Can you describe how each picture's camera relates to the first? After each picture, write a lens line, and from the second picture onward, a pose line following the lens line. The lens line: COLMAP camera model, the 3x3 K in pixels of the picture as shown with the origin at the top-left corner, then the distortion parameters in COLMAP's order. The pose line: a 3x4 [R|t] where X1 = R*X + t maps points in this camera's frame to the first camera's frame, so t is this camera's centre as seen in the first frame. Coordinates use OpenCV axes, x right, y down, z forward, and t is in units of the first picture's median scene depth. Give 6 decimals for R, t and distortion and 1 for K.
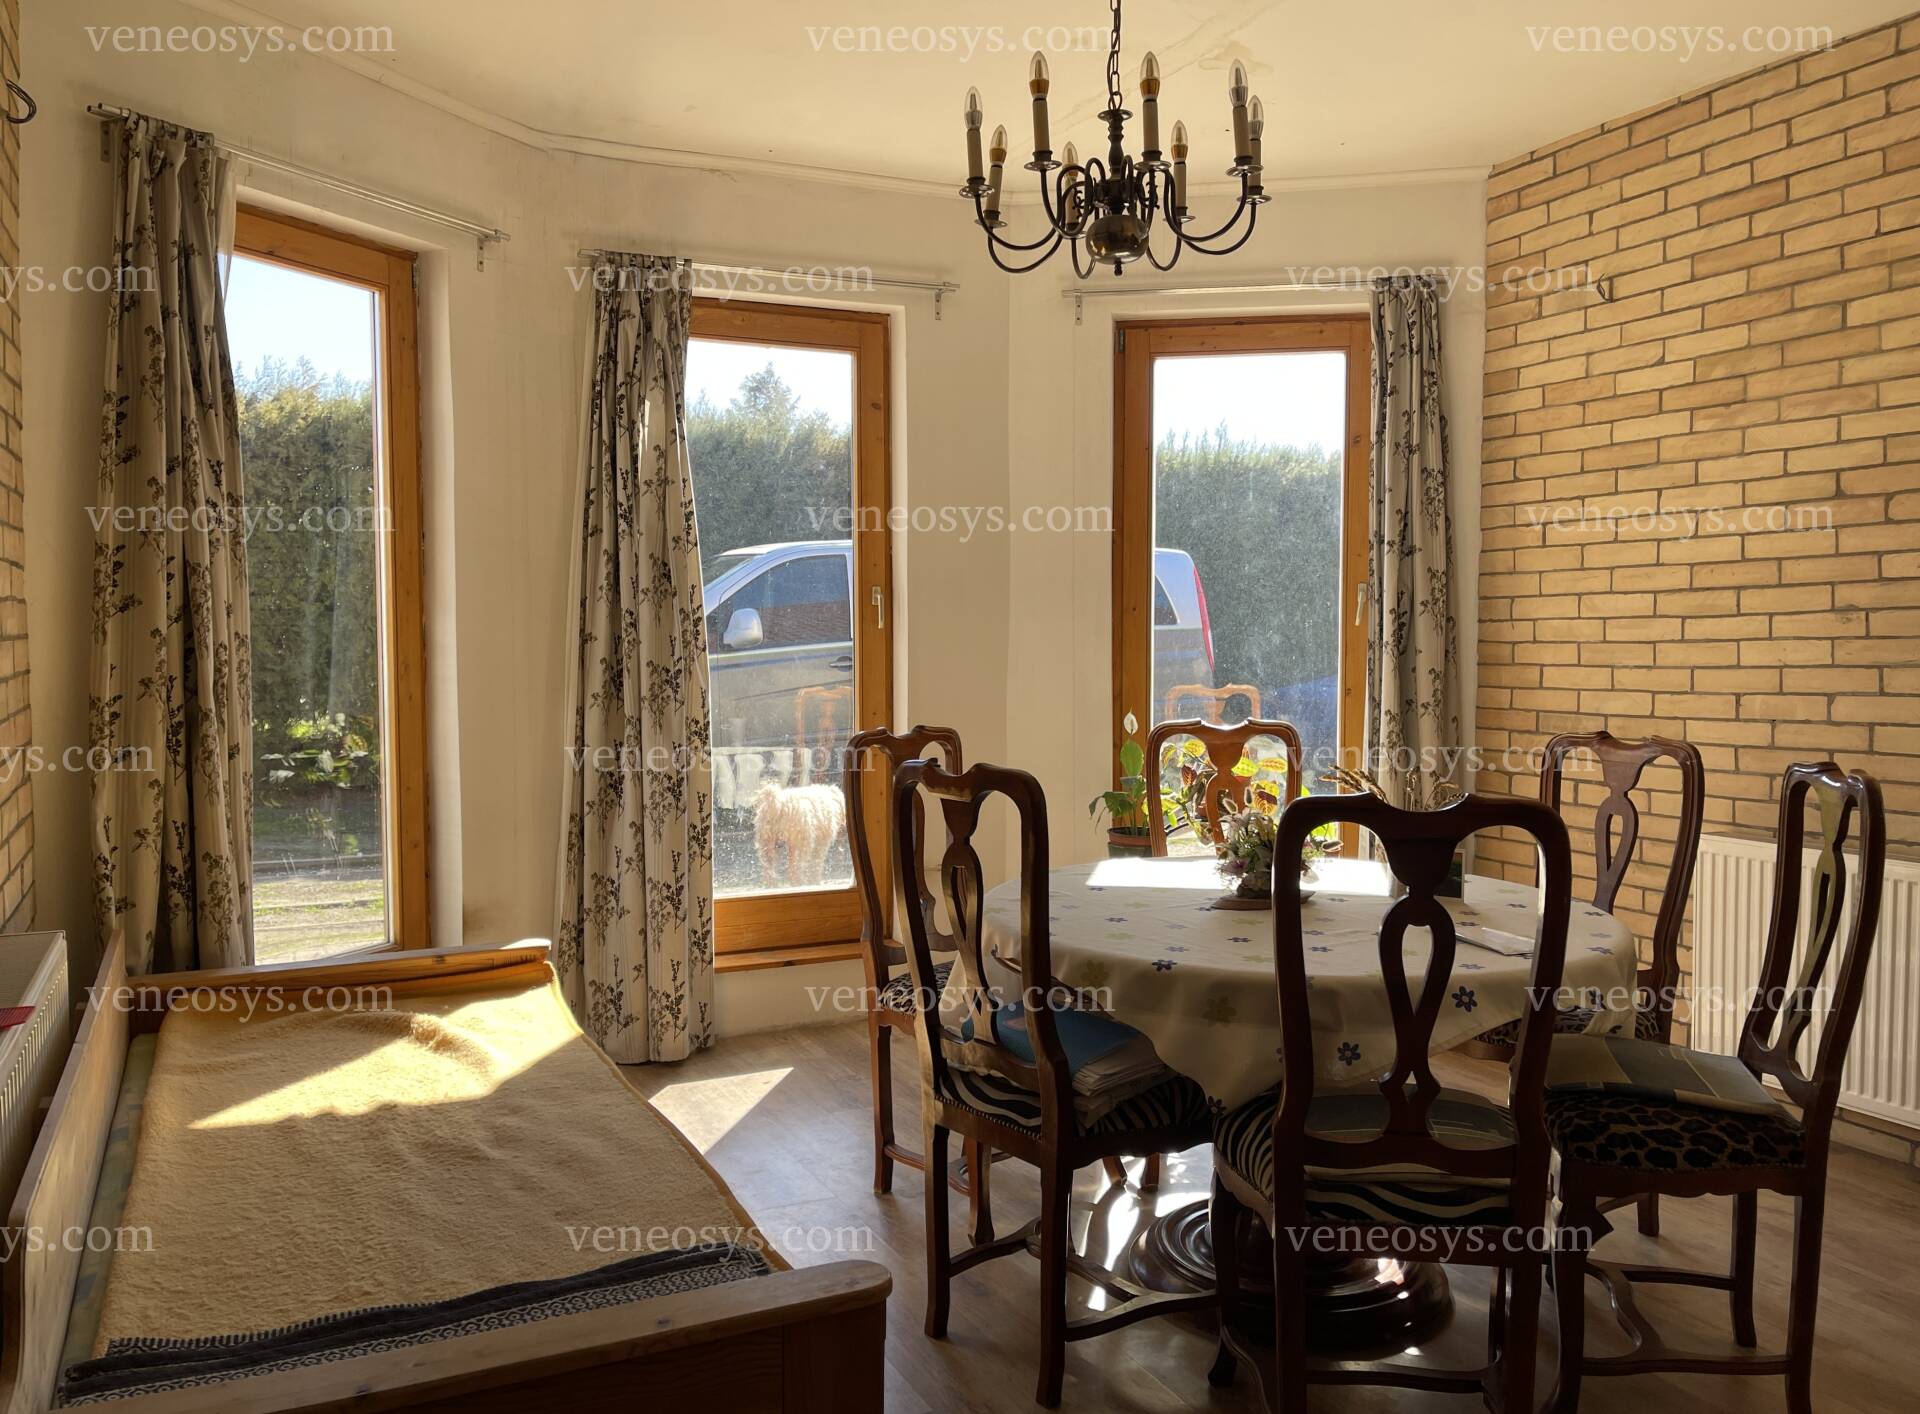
lens RADIAL K [[1486.6, 0, 955.7], [0, 1486.6, 703.3], [0, 0, 1]] dist [0.065974, -0.075435]
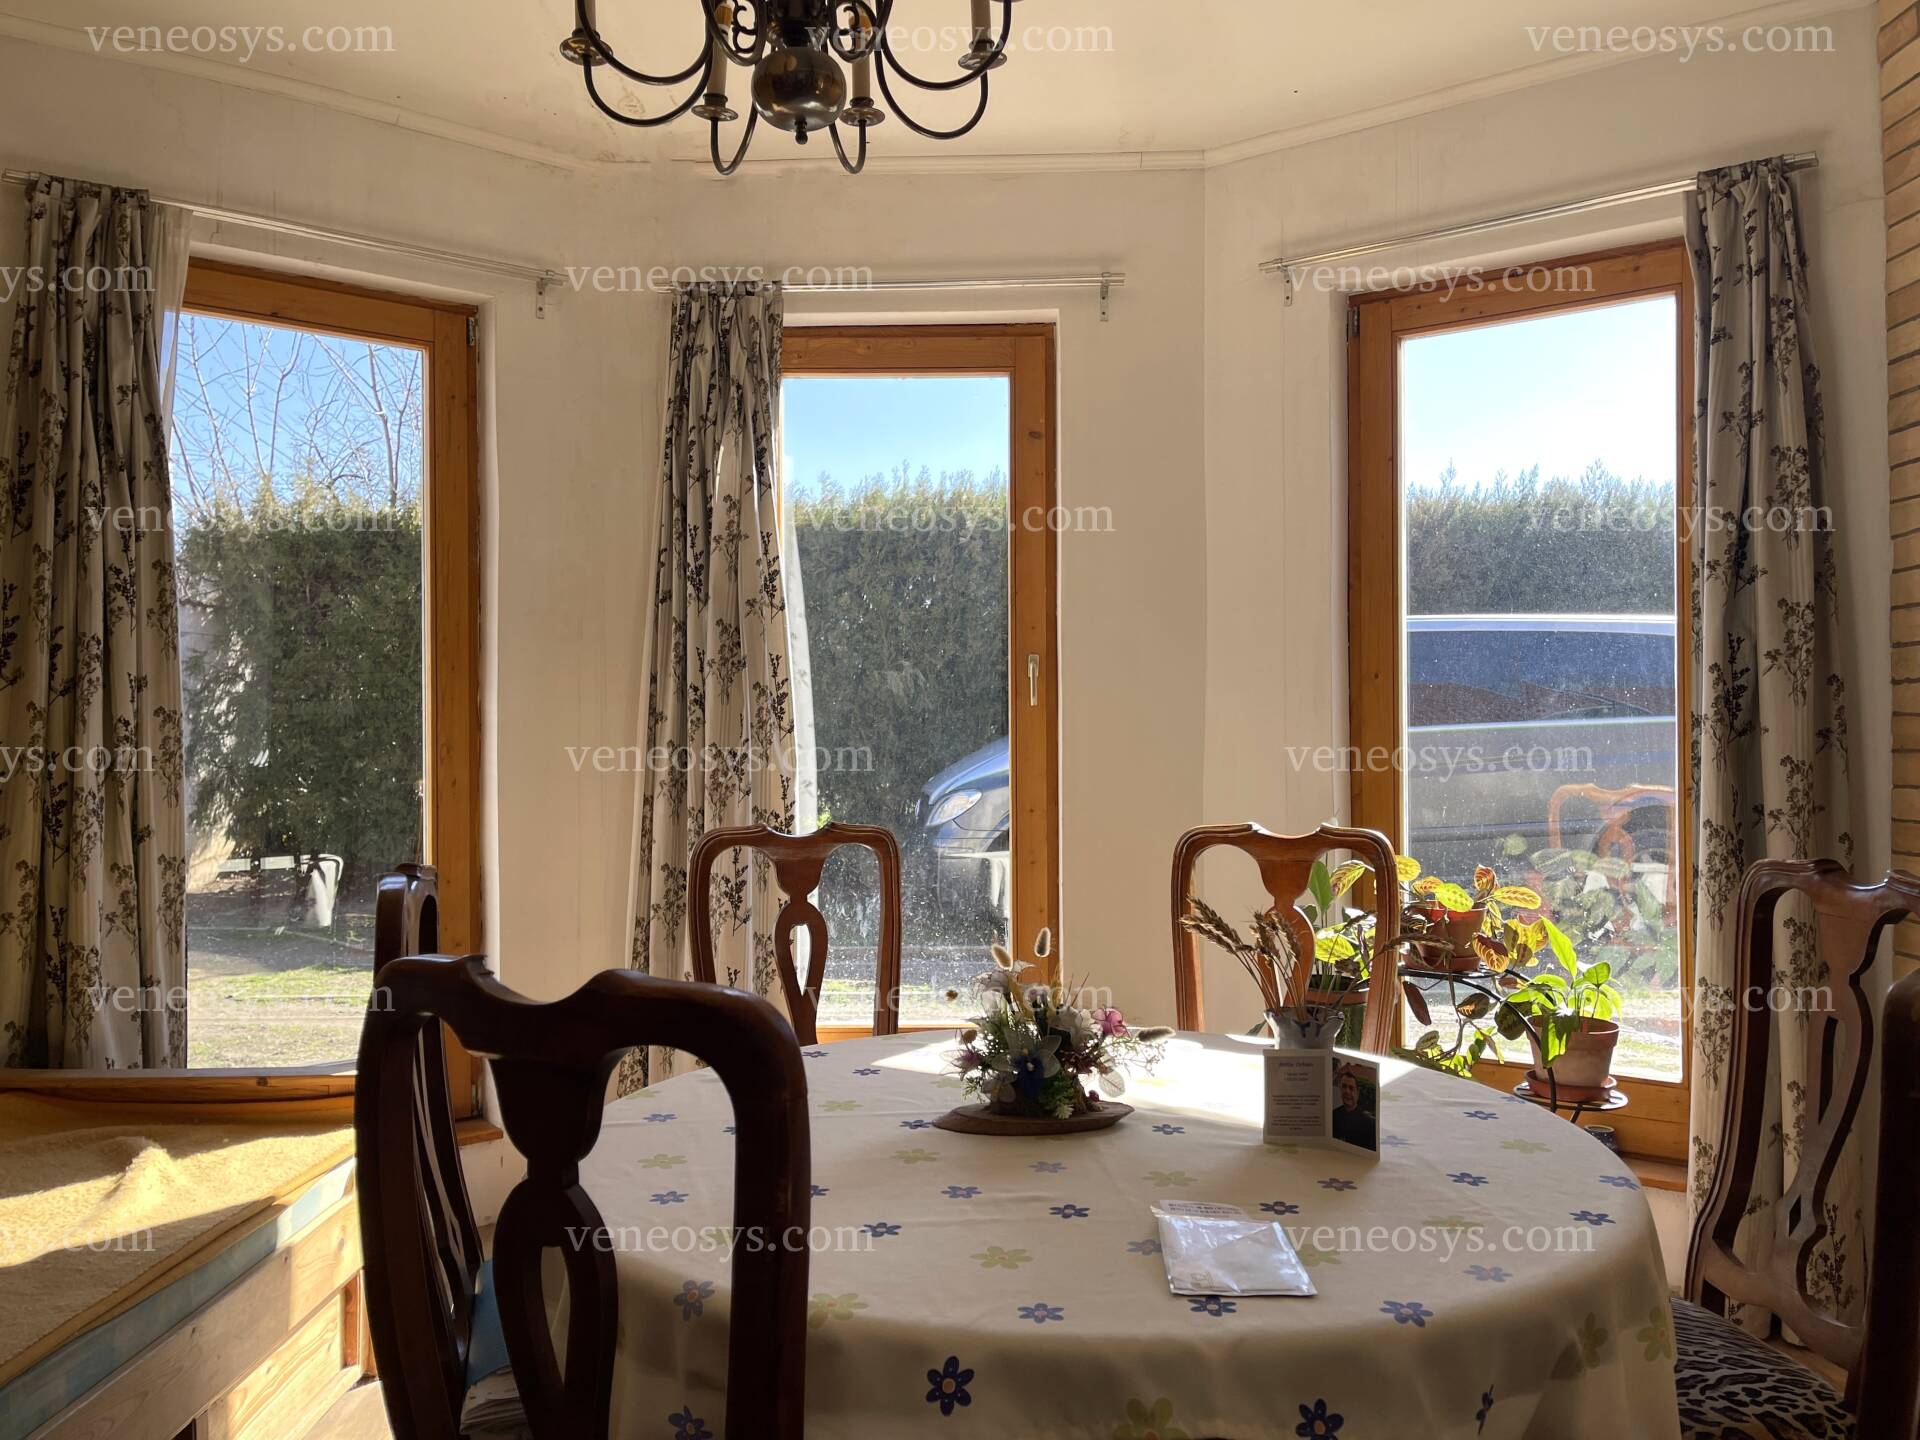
lens RADIAL K [[1486.6, 0, 963.5], [0, 1486.6, 721.8], [0, 0, 1]] dist [0.065974, -0.075435]
pose [[0.901363, -0.007819, -0.432993, 0.294036], [-0.017663, 0.998341, -0.054796, 0.003470], [0.432703, 0.057039, 0.899730, 0.285200]]
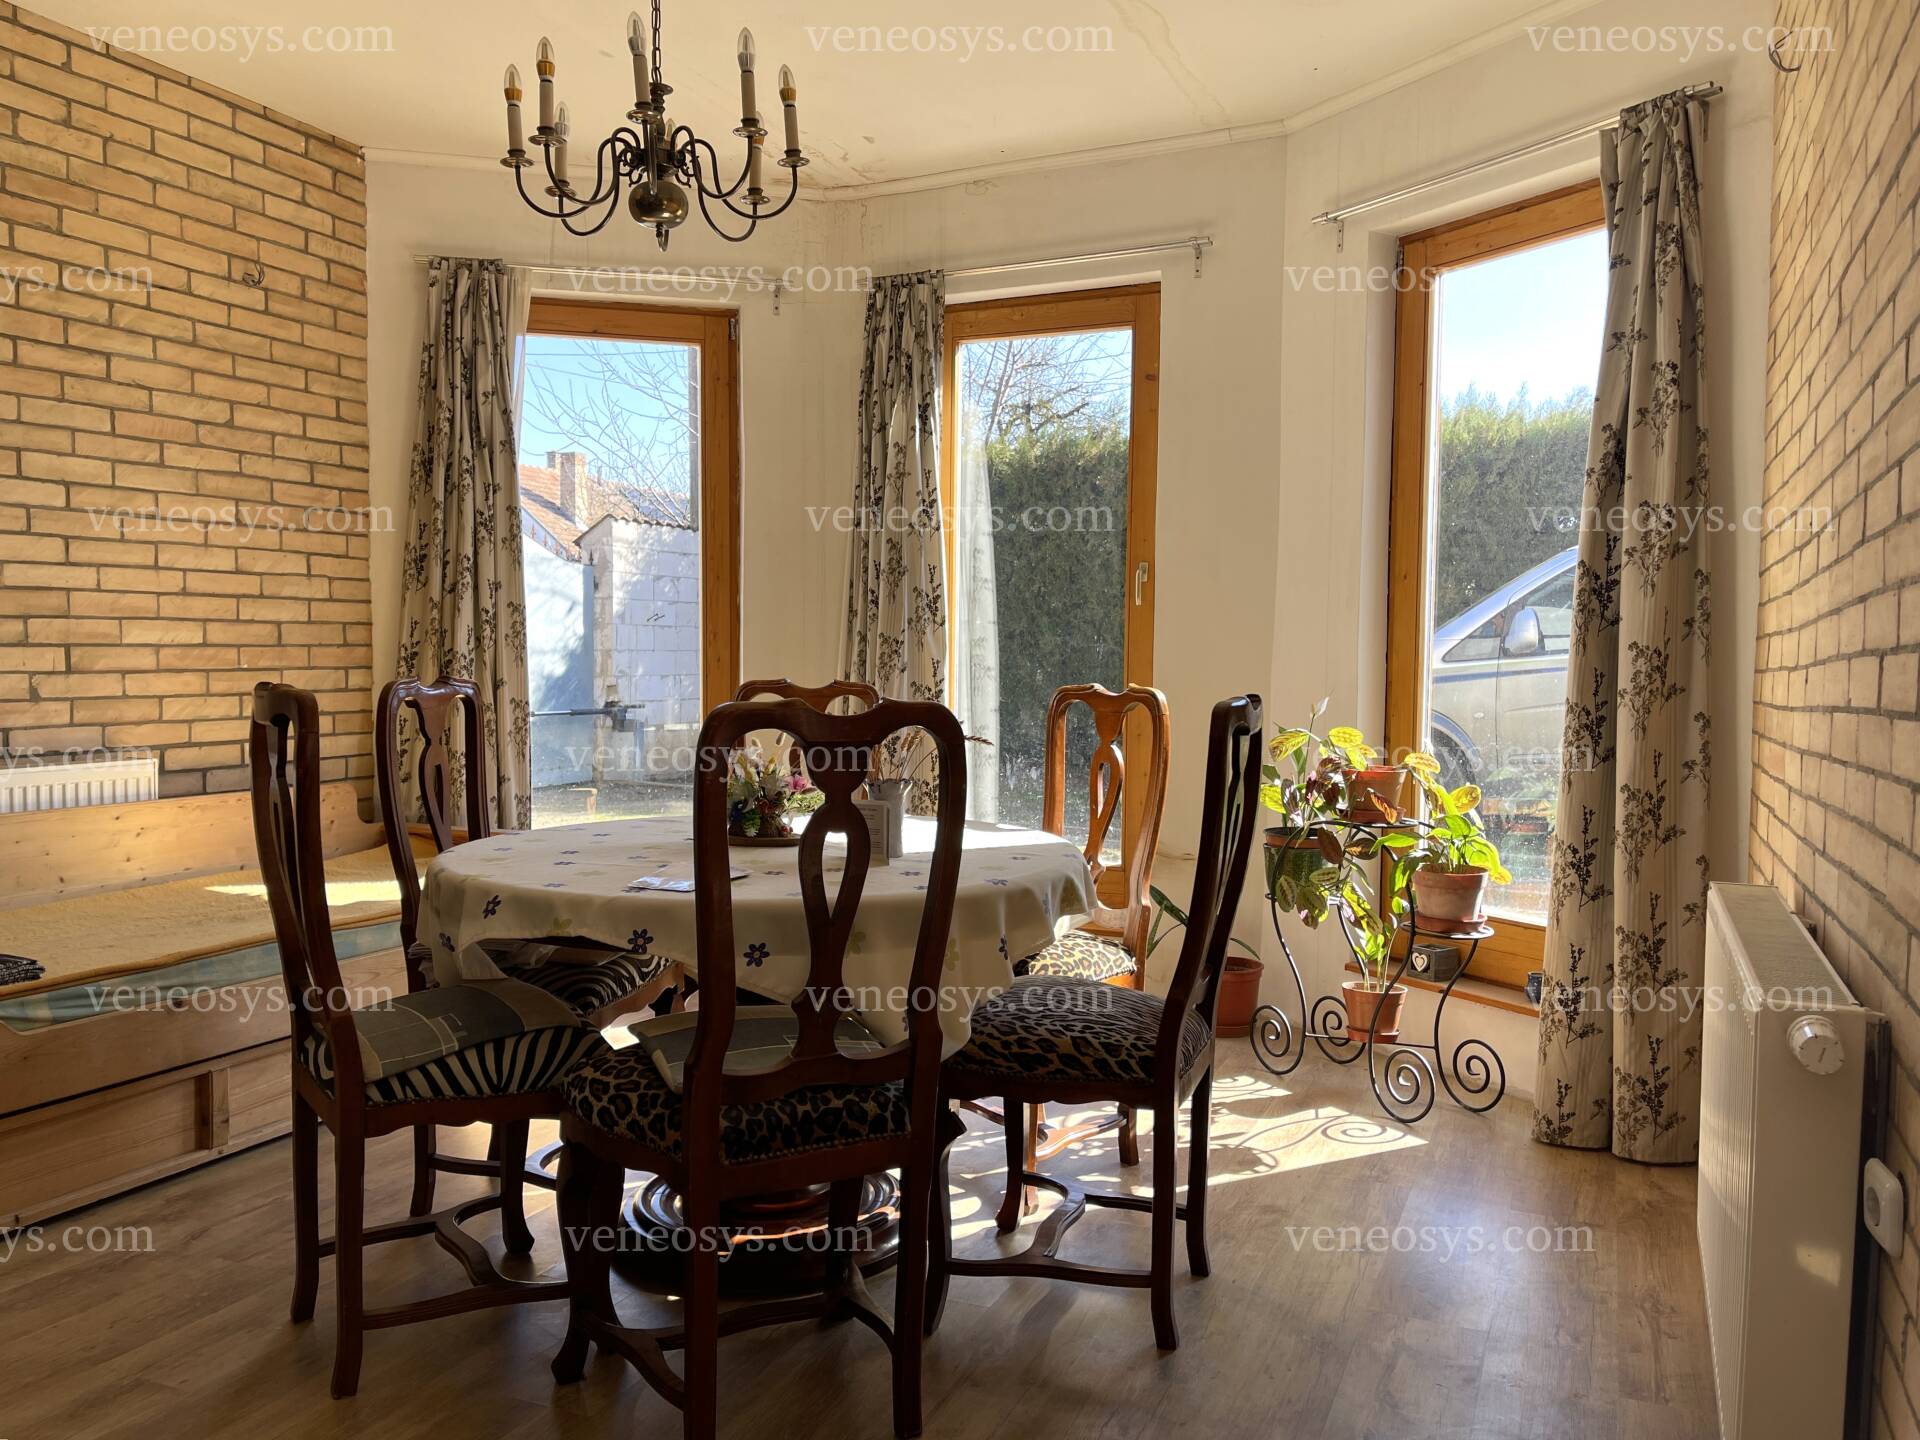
lens RADIAL K [[1486.6, 0, 948.7], [0, 1486.6, 731.6], [0, 0, 1]] dist [0.065974, -0.075435]
pose [[0.648440, 0.045344, -0.759914, 0.685797], [-0.049234, 0.998633, 0.017577, 0.023890], [0.759672, 0.026016, 0.649786, 0.299705]]
